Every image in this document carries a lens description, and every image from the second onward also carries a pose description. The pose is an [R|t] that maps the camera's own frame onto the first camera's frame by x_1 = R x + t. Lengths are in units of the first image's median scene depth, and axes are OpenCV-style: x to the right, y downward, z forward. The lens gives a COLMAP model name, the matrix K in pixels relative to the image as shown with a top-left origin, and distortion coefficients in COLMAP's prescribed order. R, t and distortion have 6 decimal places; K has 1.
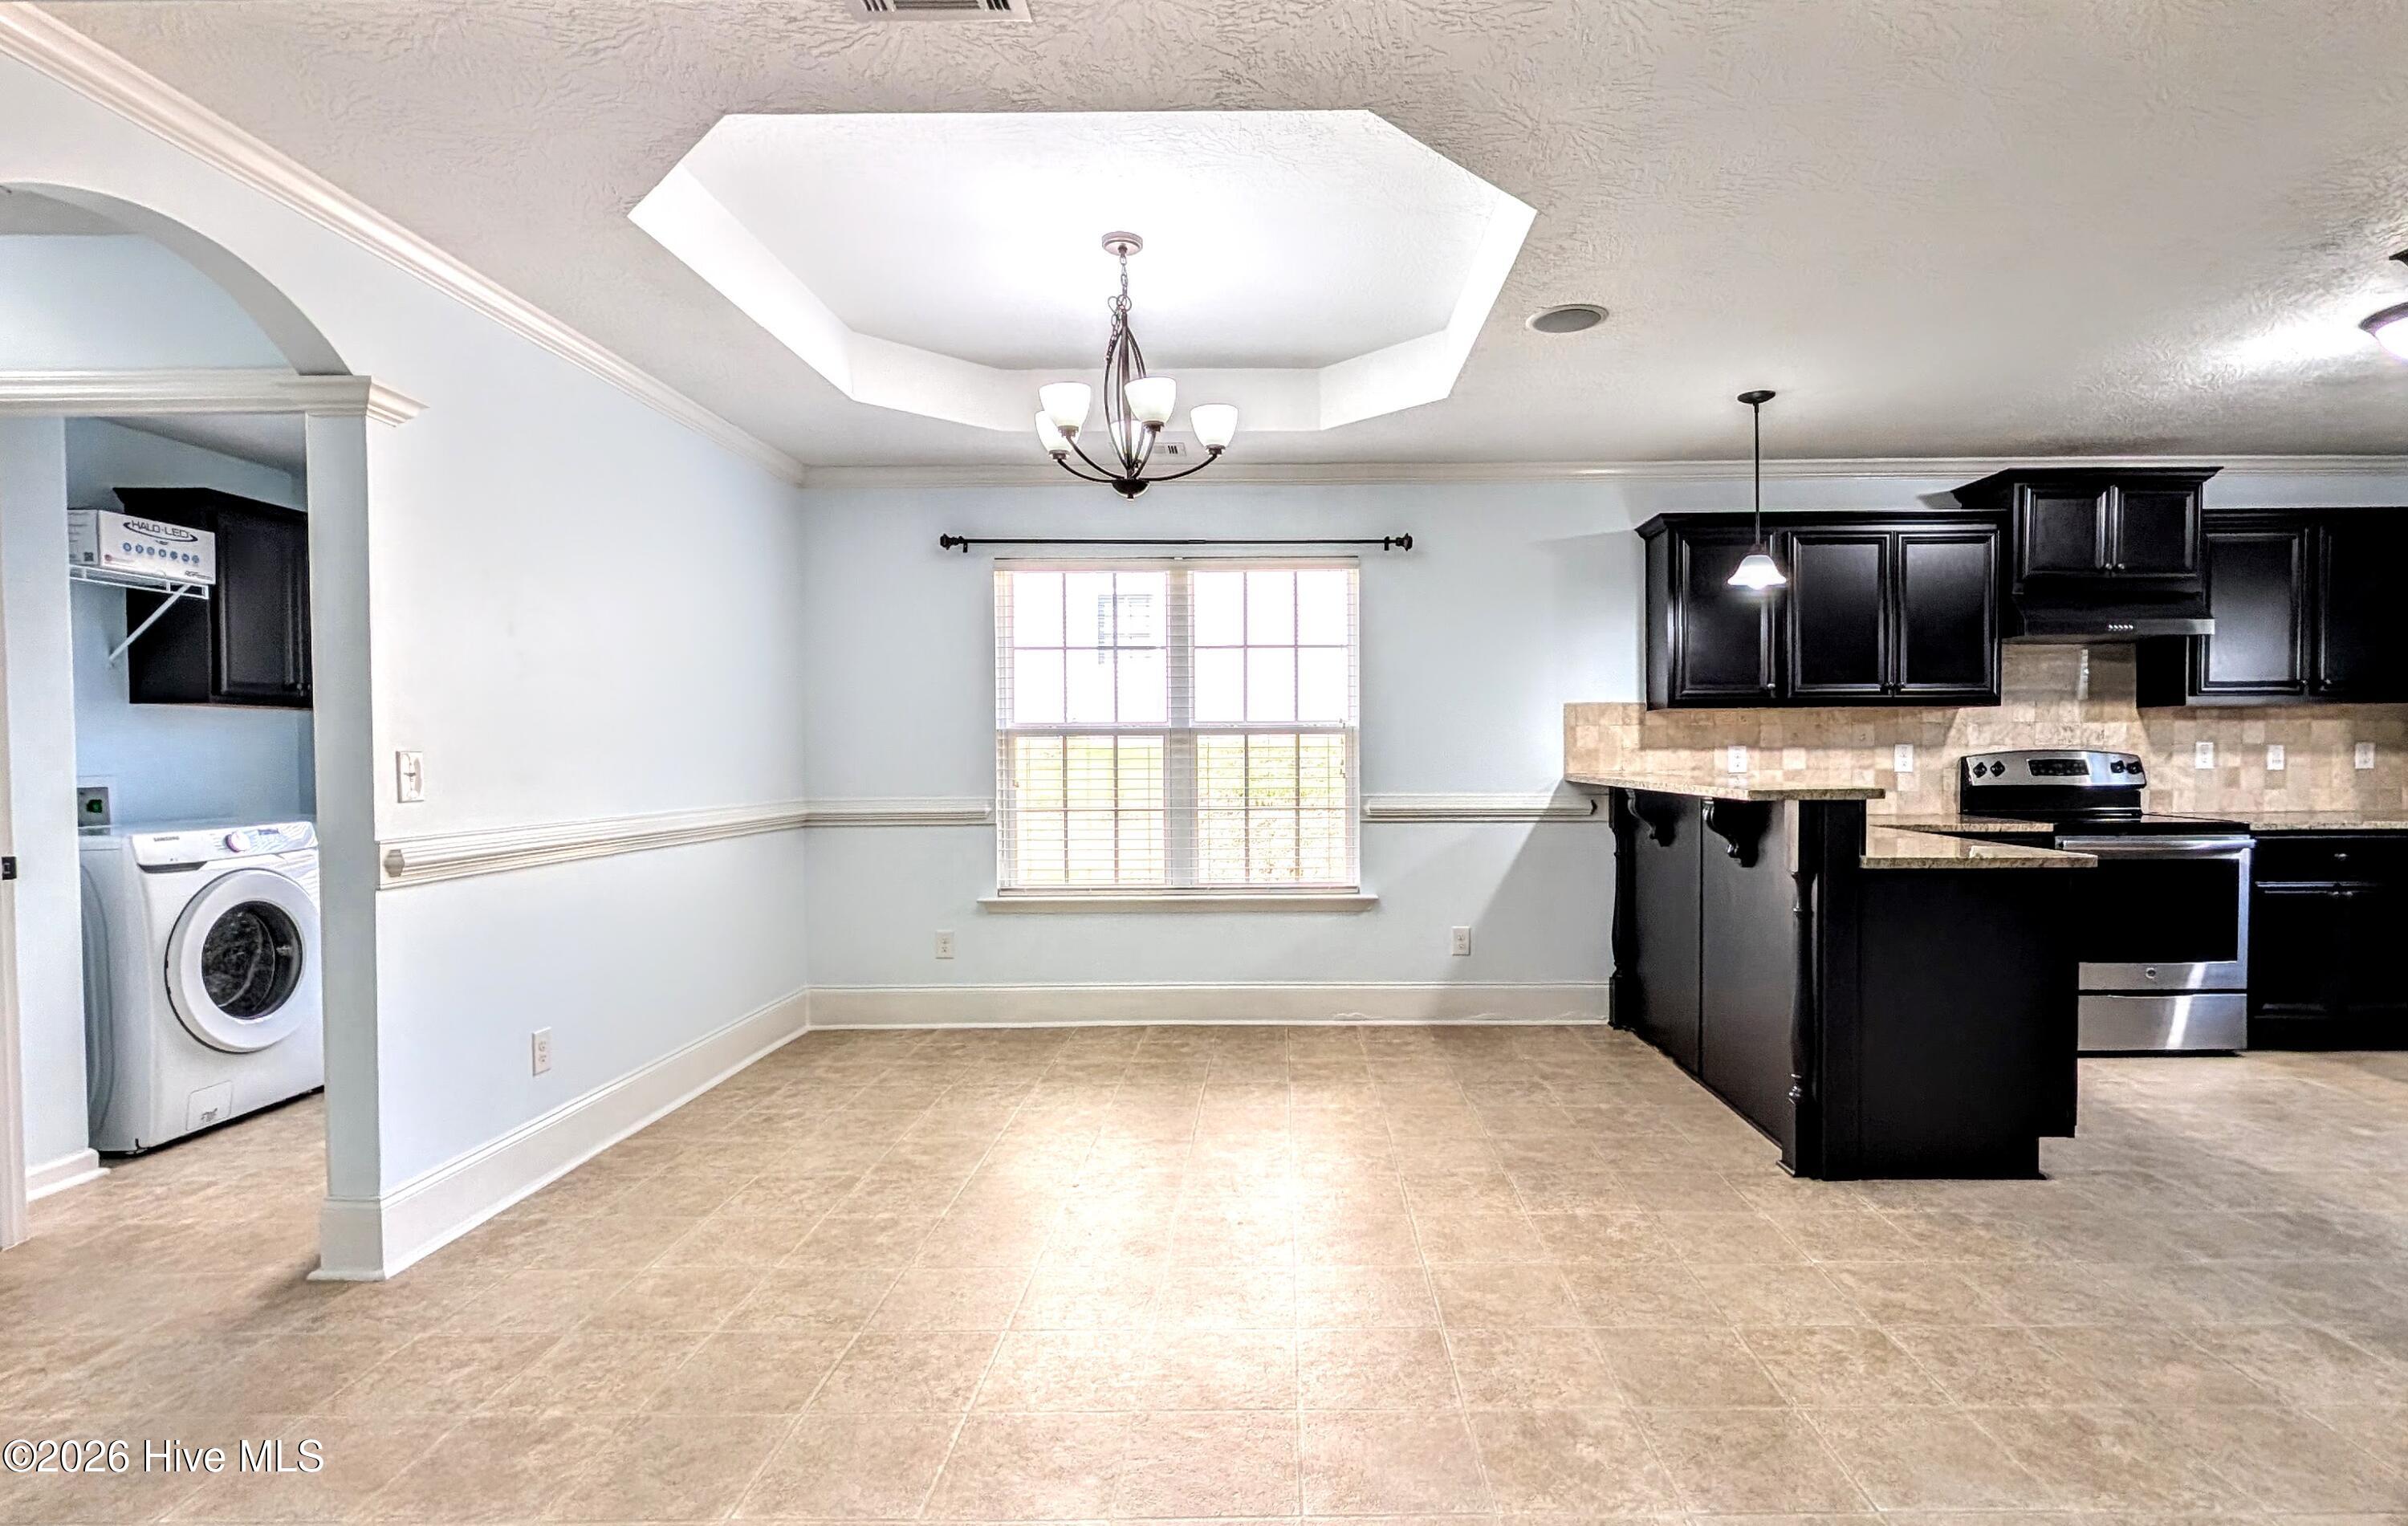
lens RADIAL K [[1196.5, 0, 1276.2], [0, 1196.5, 778.8], [0, 0, 1]] dist [-0.006729, 0.002505]
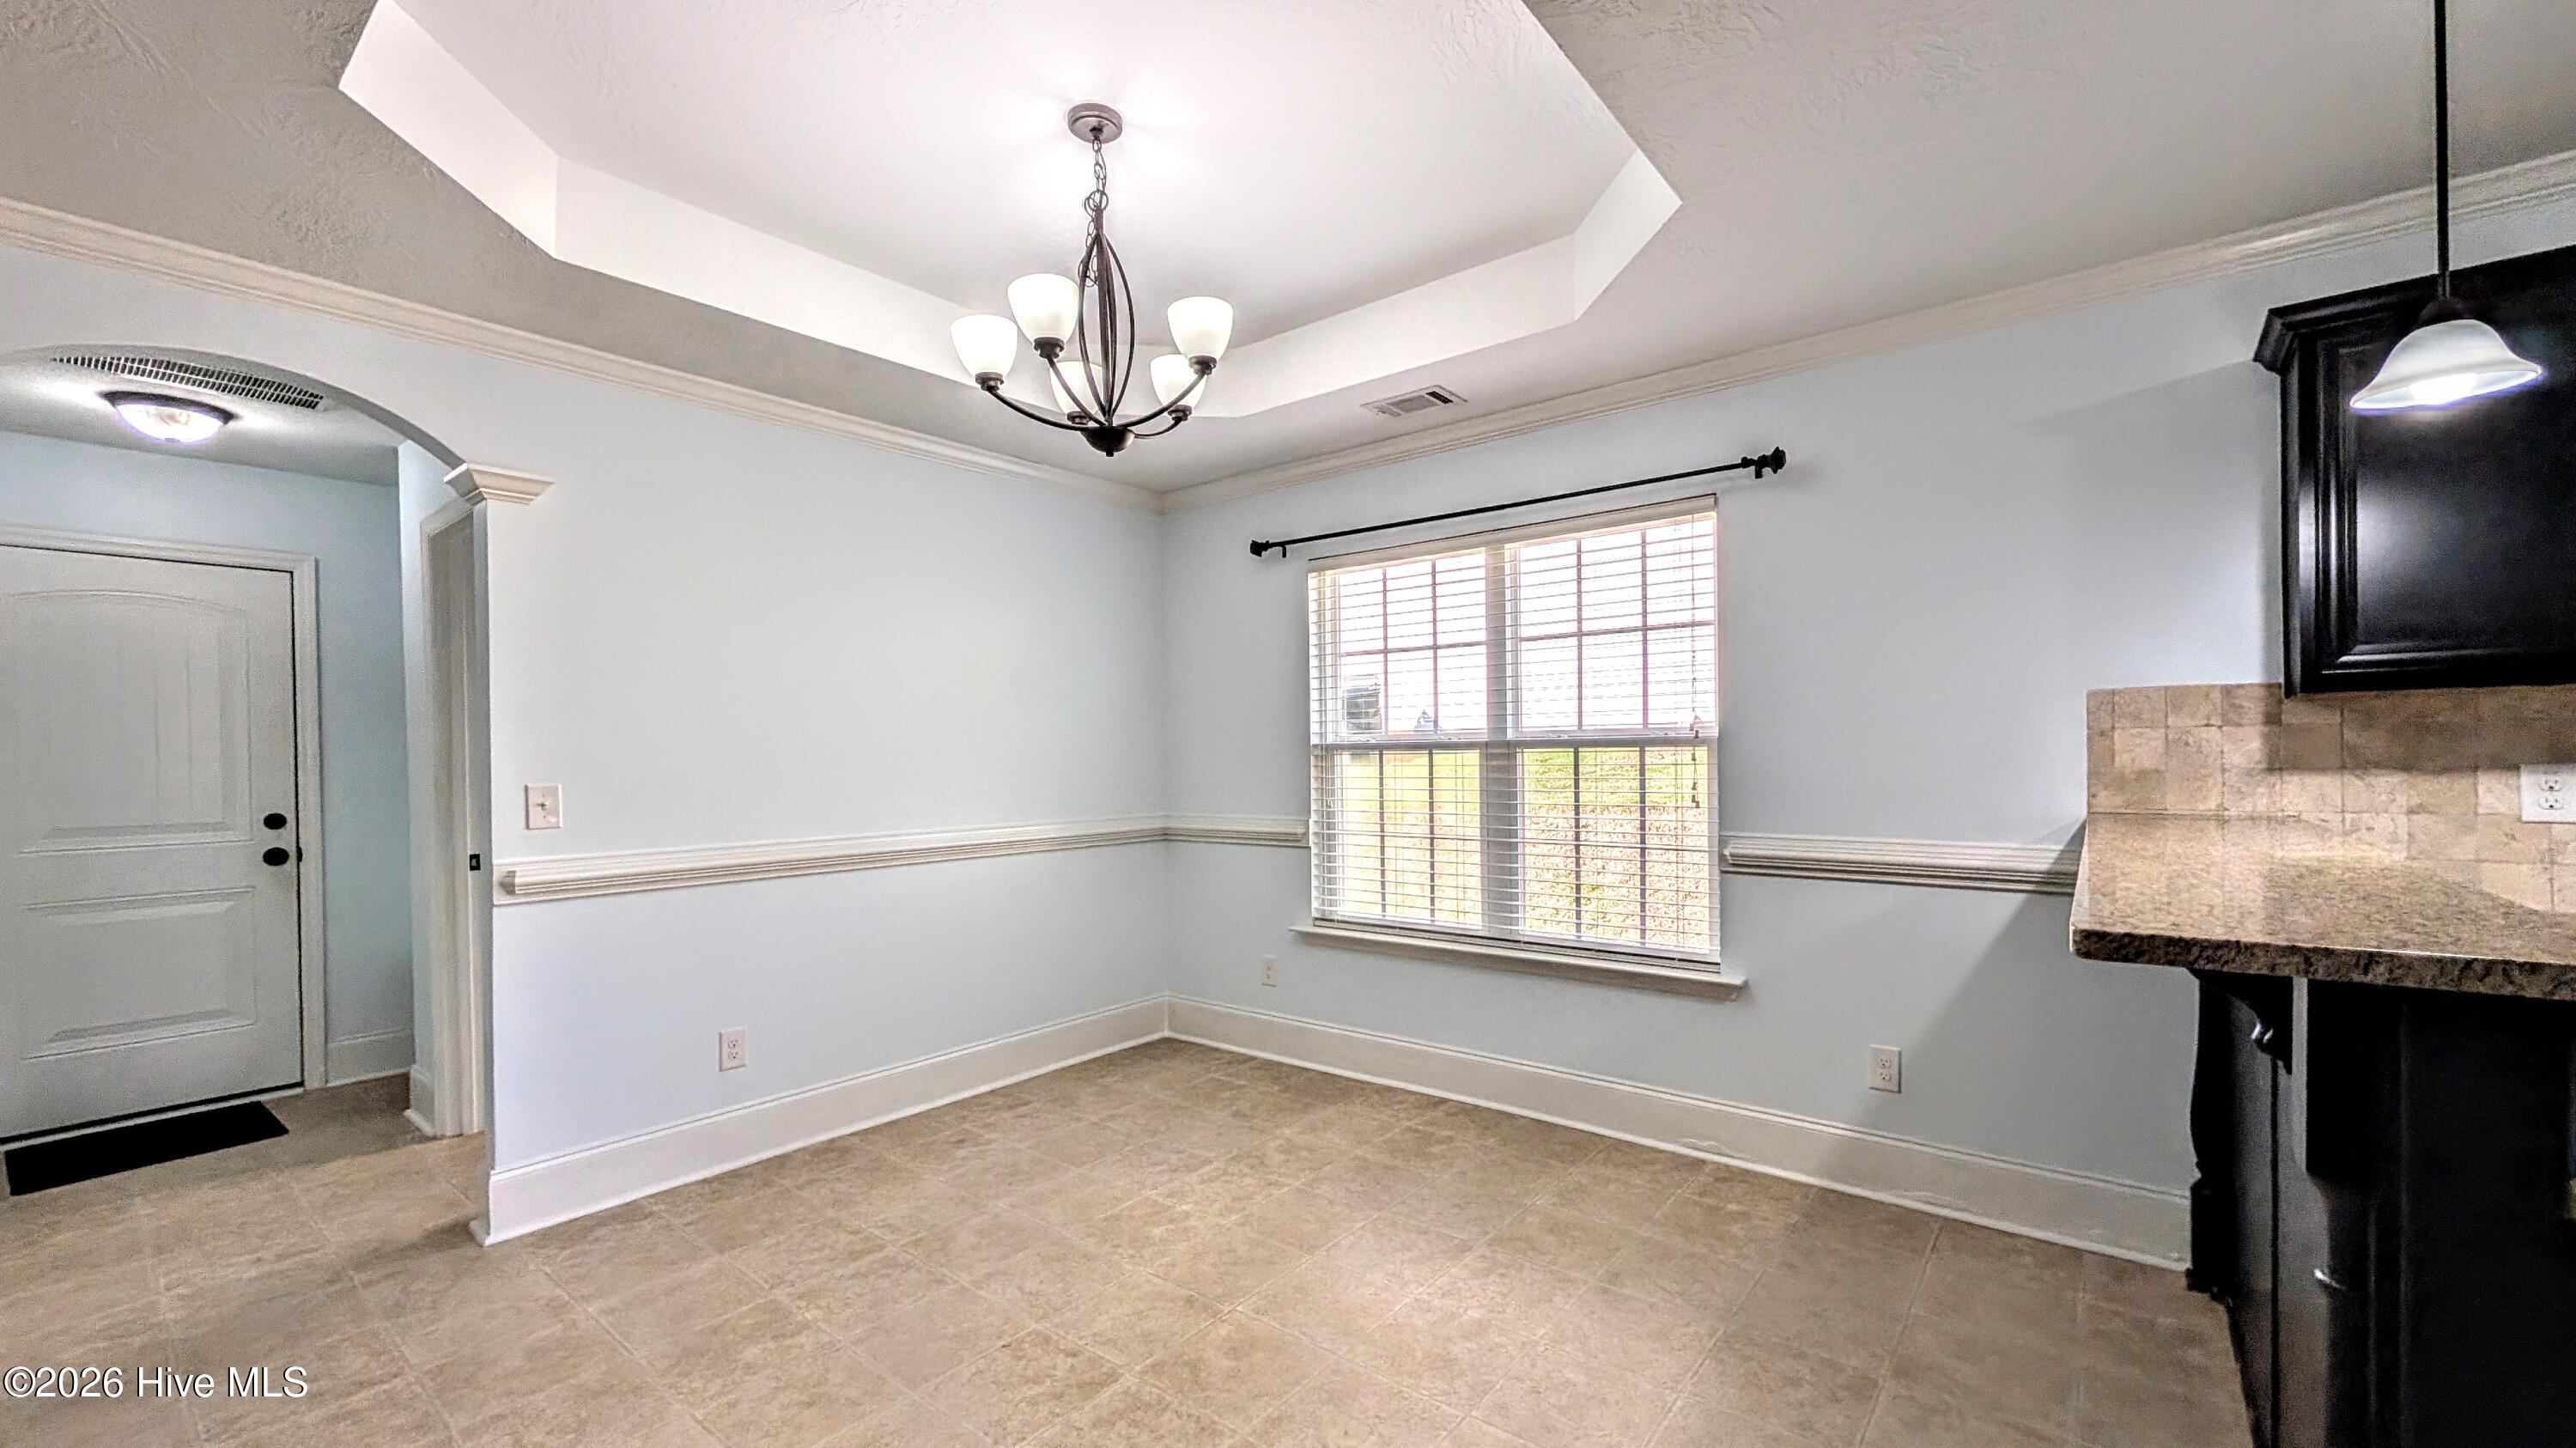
lens RADIAL K [[1025.7, 0, 1296.2], [0, 1025.7, 762.6], [0, 0, 1]] dist [-0.000062, 0.000109]
pose [[0.780110, 0.001485, -0.625641, 0.254826], [-0.005059, 0.999979, -0.003935, -0.024540], [0.625622, 0.006235, 0.780101, 0.378935]]
